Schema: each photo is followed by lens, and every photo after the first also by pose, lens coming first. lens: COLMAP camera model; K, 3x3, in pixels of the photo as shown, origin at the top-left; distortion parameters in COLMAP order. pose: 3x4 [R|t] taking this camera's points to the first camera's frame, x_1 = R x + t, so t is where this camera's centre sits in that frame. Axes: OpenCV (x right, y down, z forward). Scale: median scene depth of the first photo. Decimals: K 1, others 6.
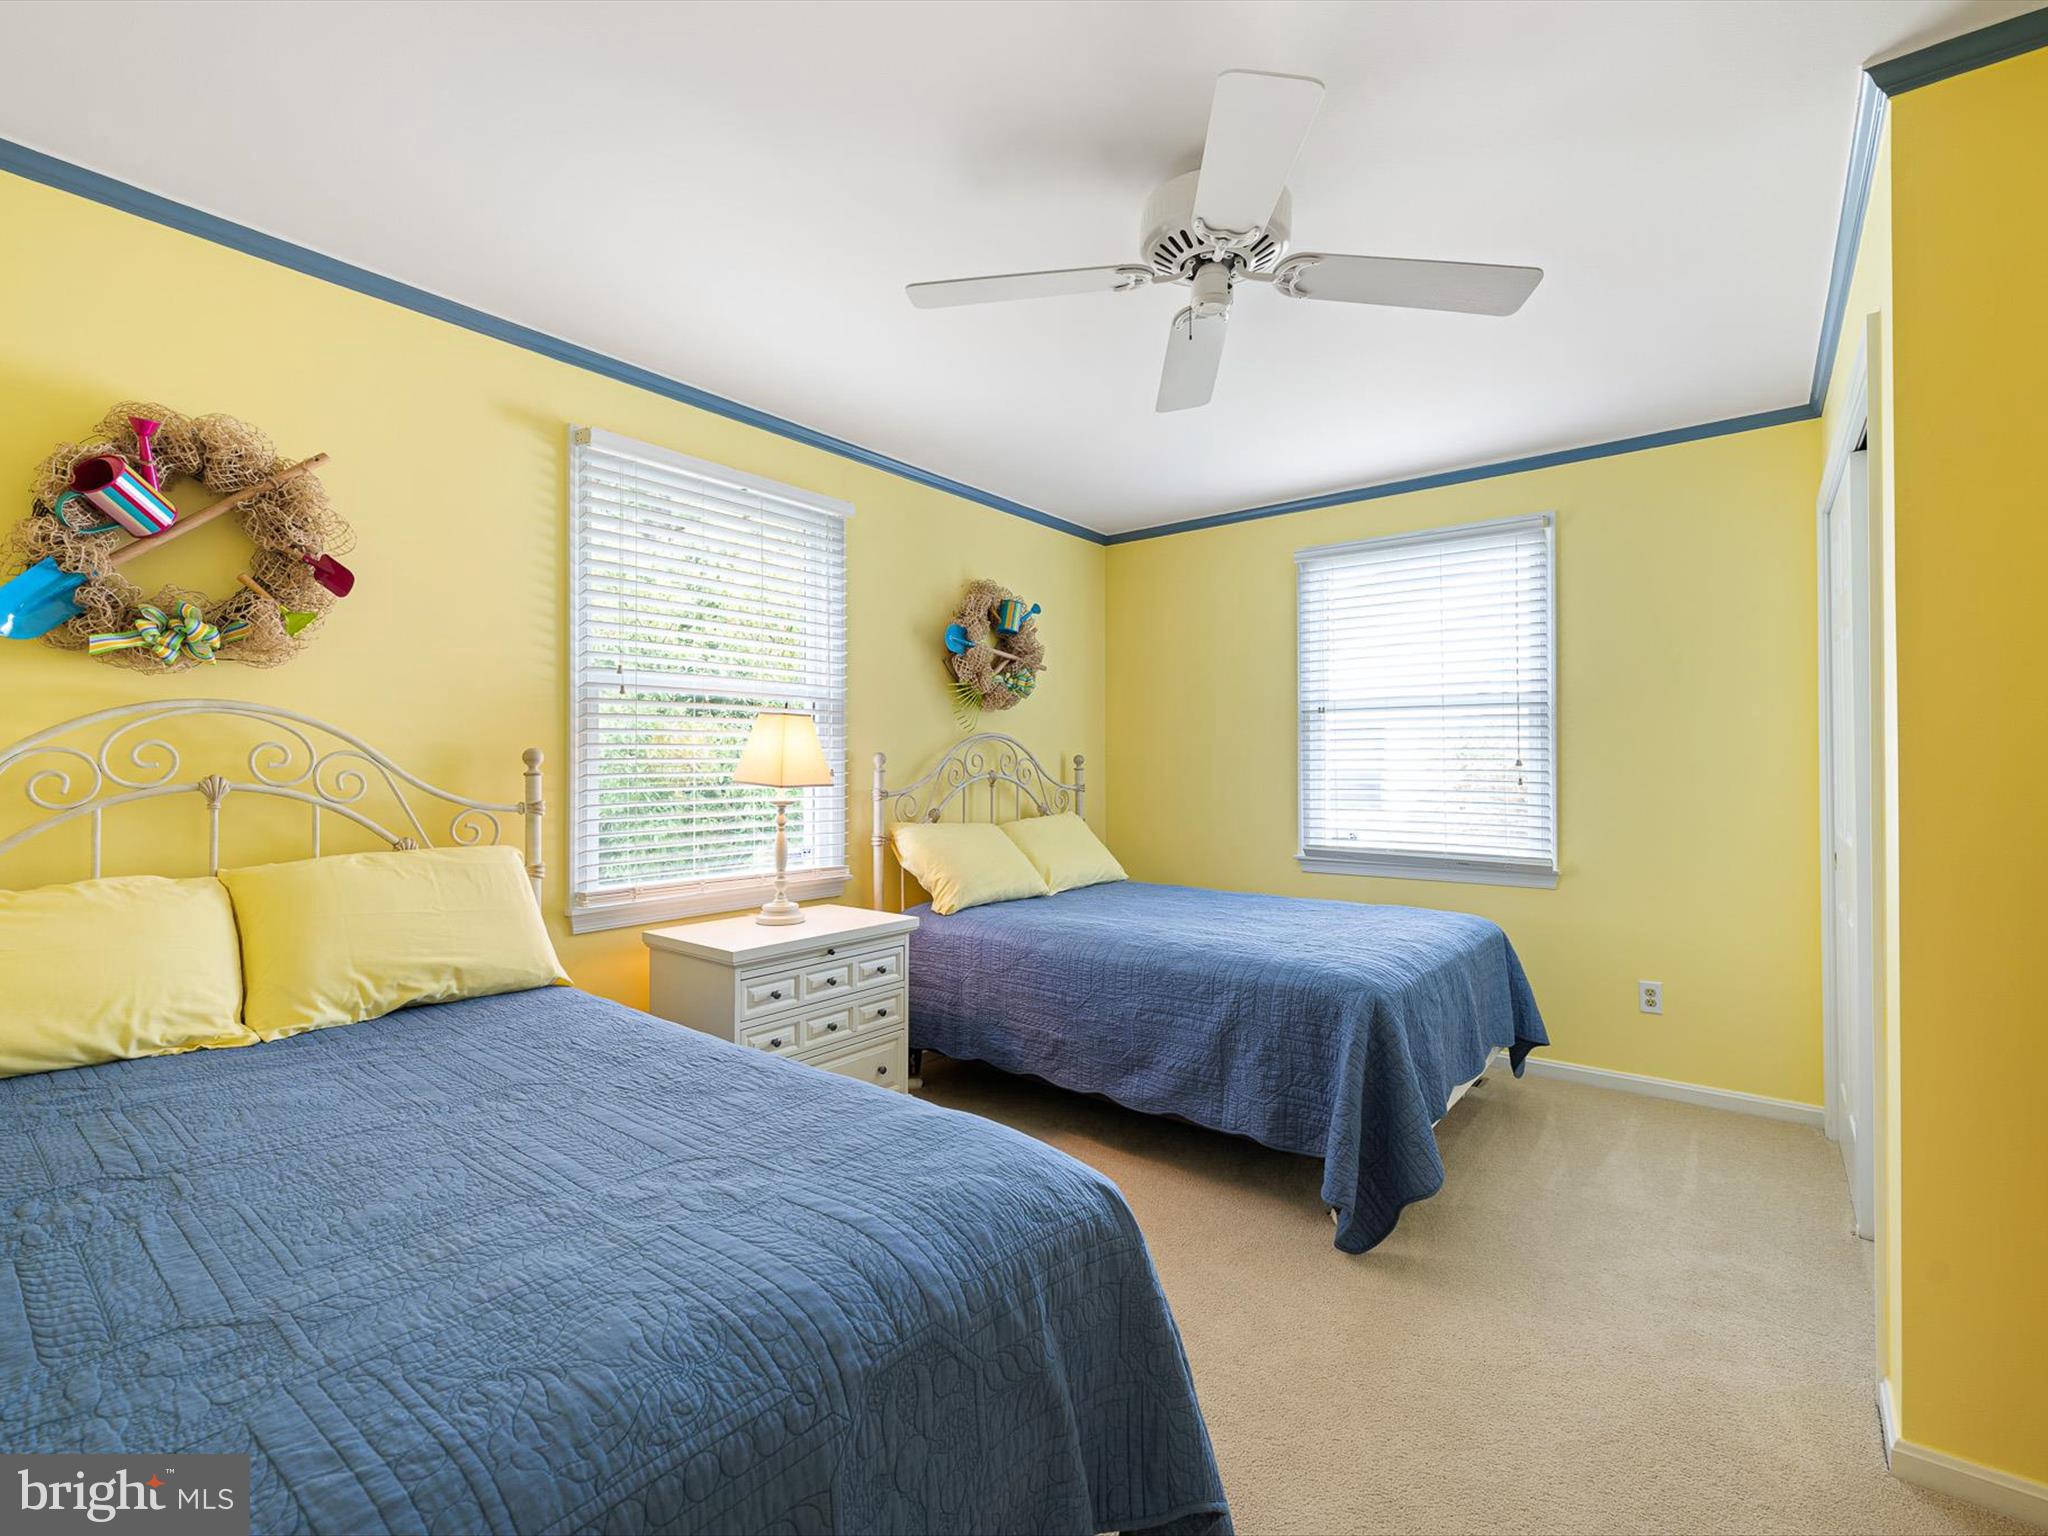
lens RADIAL K [[930.7, 0, 1008.9], [0, 930.7, 763.4], [0, 0, 1]] dist [-0.001185, -0.000195]
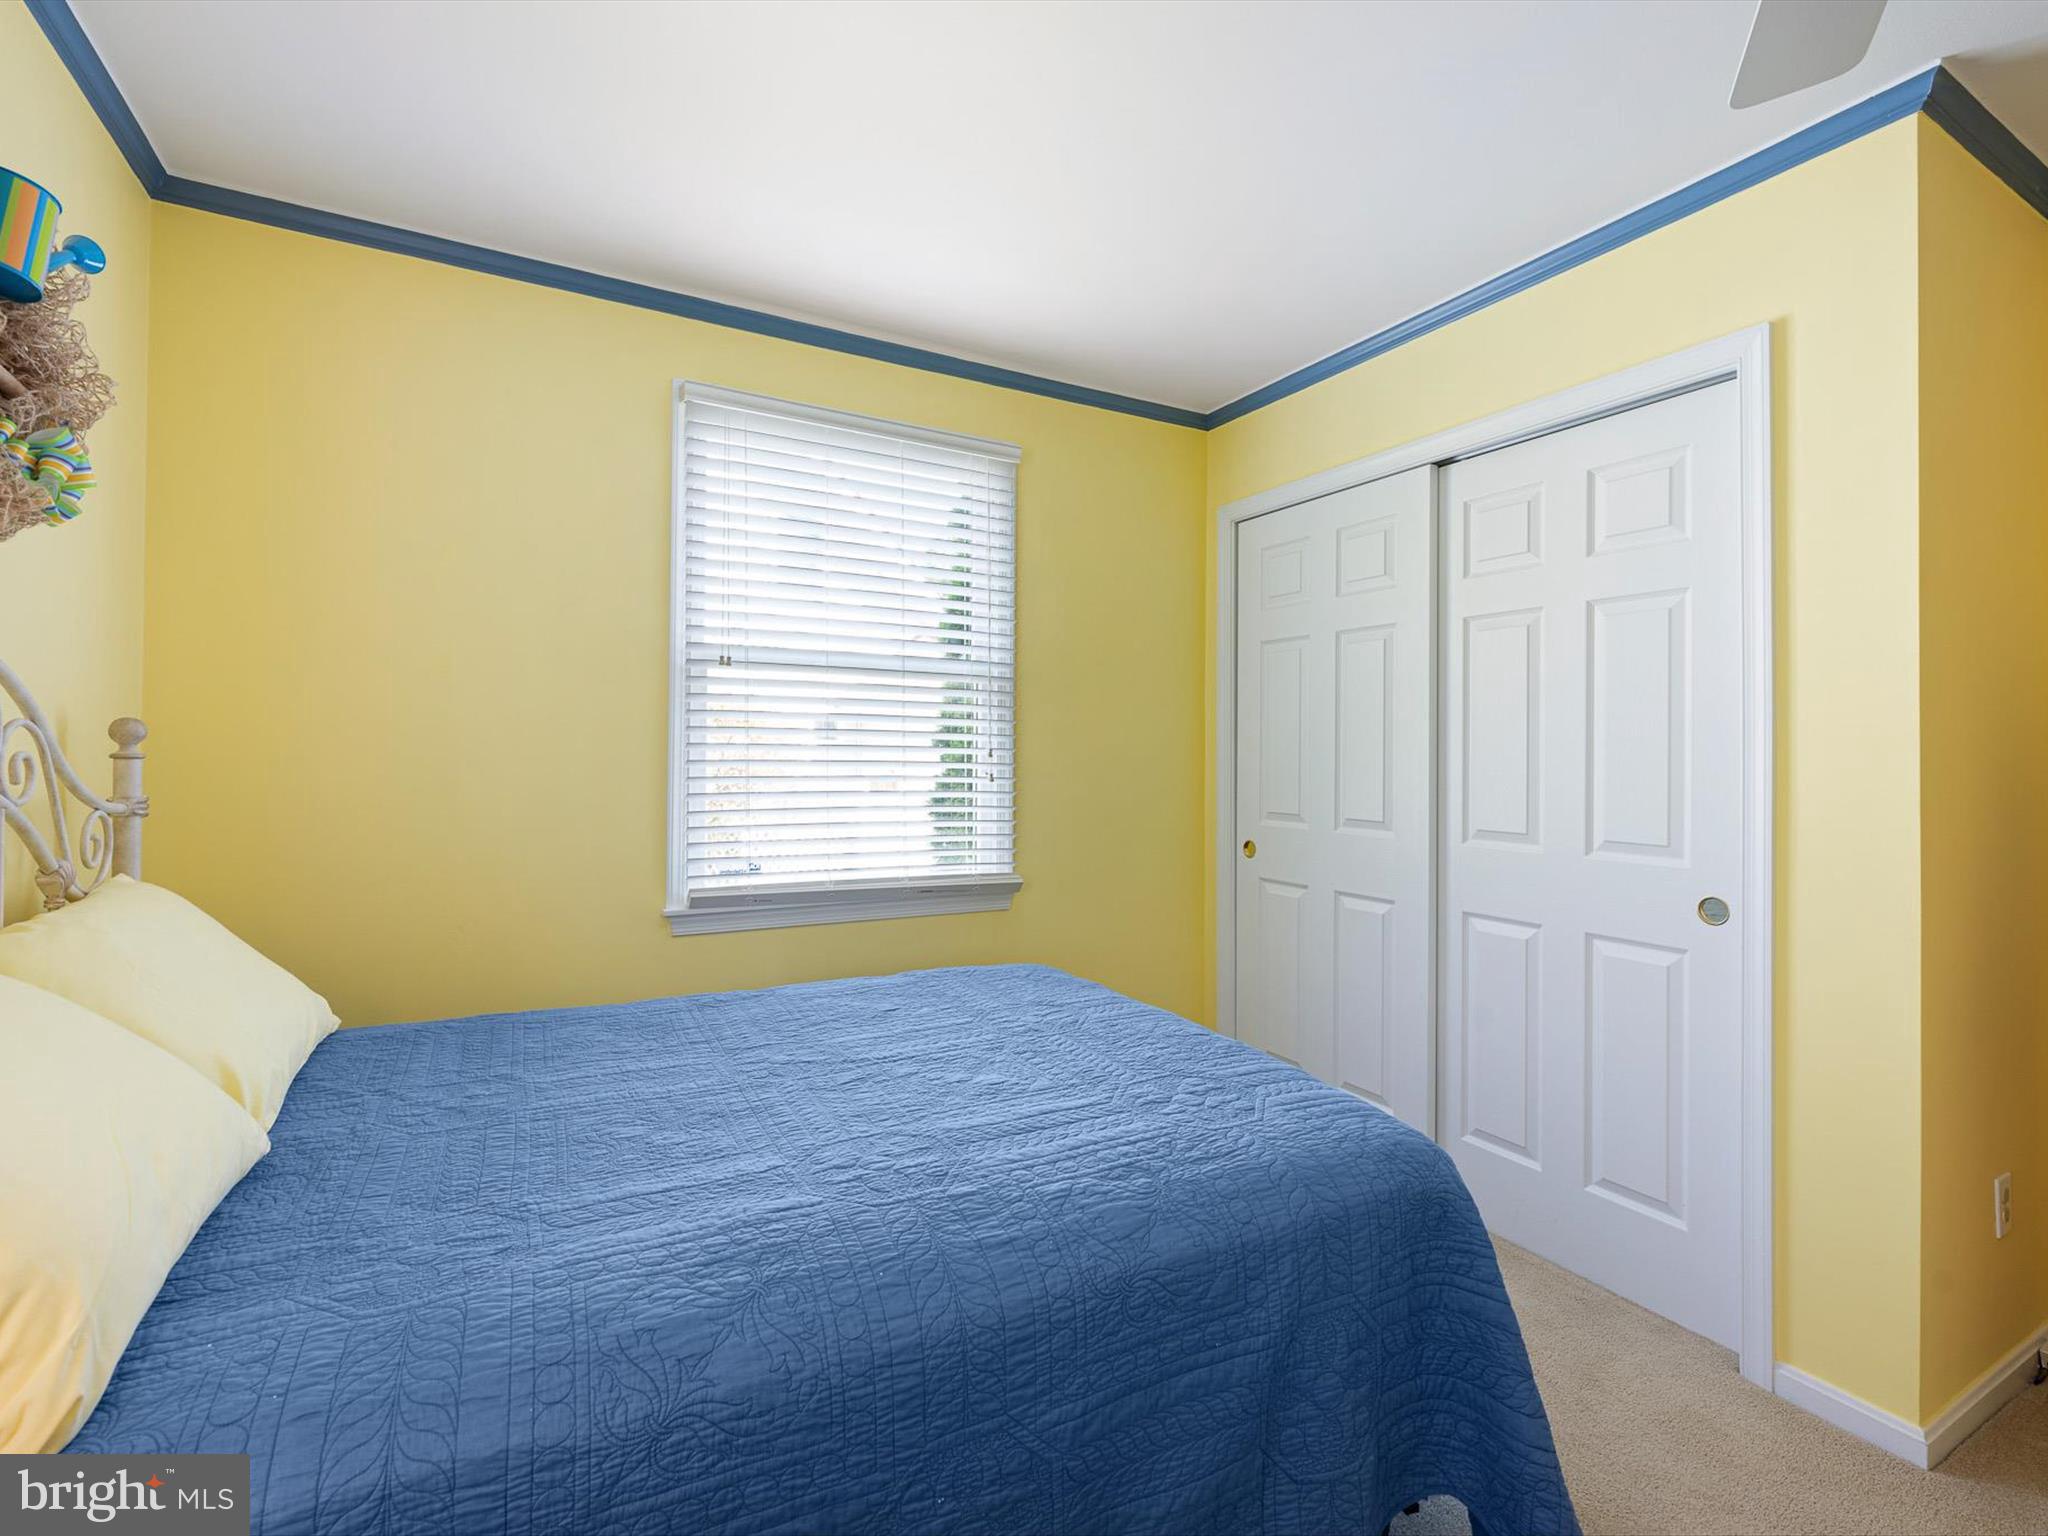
lens RADIAL K [[930.7, 0, 1008.9], [0, 930.7, 763.4], [0, 0, 1]] dist [-0.001185, -0.000195]
pose [[0.392930, 0.003055, 0.919563, -0.140079], [-0.009013, 0.999959, 0.000529, 0.006122], [-0.919524, -0.008496, 0.392941, 0.599915]]
